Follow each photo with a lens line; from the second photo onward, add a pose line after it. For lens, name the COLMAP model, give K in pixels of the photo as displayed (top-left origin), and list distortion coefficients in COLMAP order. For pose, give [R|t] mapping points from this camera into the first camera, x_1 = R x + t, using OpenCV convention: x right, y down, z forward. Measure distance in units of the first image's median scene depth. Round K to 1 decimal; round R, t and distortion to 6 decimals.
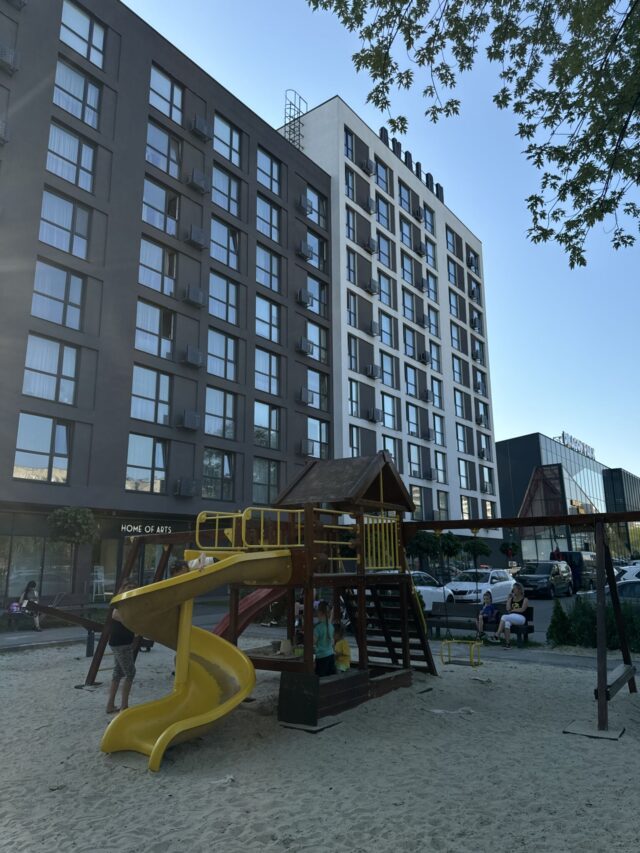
lens RADIAL K [[634.2, 0, 322.3], [0, 634.2, 427.2], [0, 0, 1]] dist [0.026675, -0.051712]
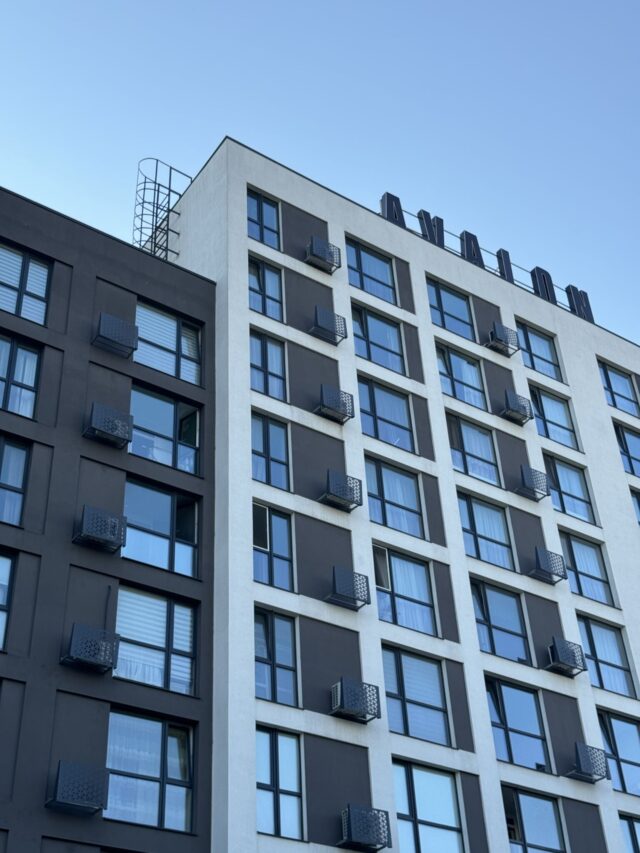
lens RADIAL K [[1187.1, 0, 323.1], [0, 1187.1, 453.8], [0, 0, 1]] dist [0.236780, 0.000000]
pose [[0.941171, -0.234932, -0.242909, 0.323514], [0.113284, 0.896560, -0.428190, 0.092575], [0.318378, 0.375482, 0.870430, 0.442603]]
